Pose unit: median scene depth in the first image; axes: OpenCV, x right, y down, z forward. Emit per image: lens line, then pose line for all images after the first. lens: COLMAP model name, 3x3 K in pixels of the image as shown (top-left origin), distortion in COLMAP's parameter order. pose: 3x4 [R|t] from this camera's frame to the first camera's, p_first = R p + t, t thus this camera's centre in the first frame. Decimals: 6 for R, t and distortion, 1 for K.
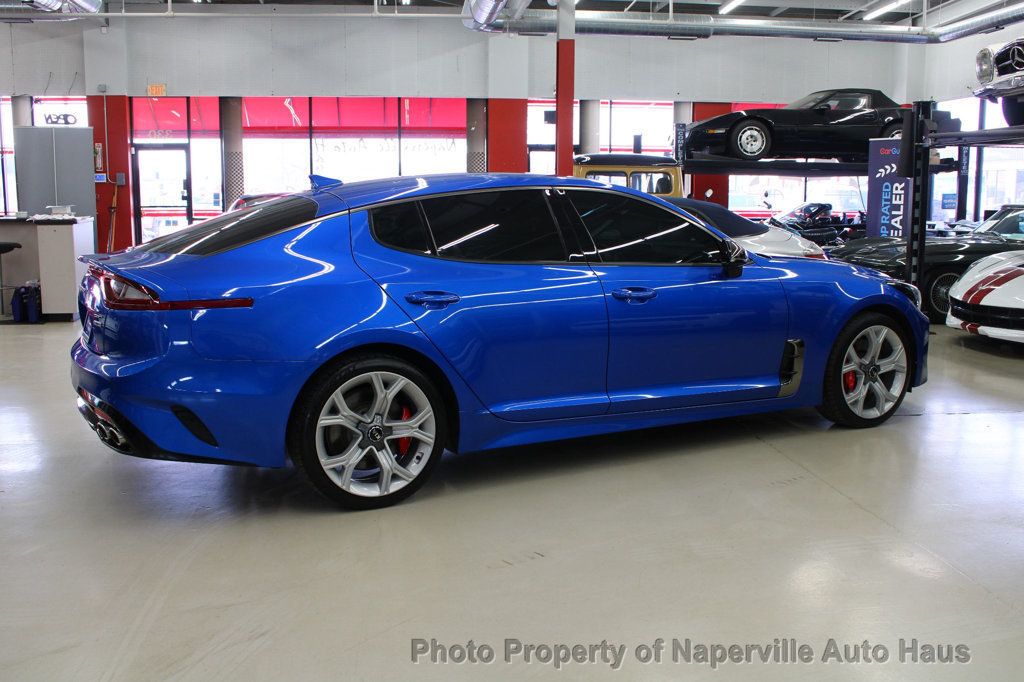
lens RADIAL K [[999.5, 0, 512.0], [0, 999.5, 341.0], [0, 0, 1]] dist [-0.131140, 0.124528]
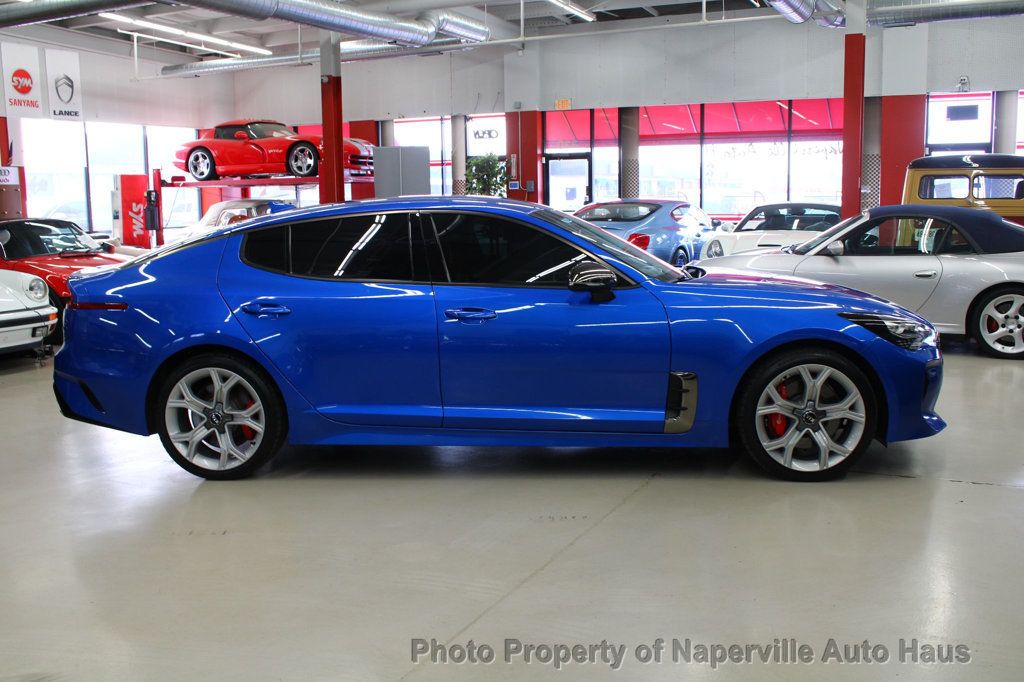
lens RADIAL K [[999.5, 0, 512.0], [0, 999.5, 341.0], [0, 0, 1]] dist [-0.131140, 0.124528]
pose [[0.841490, 0.061743, -0.536733, 0.203452], [-0.061467, 0.997939, 0.018429, -0.011294], [0.536765, 0.017484, 0.843551, 0.046794]]
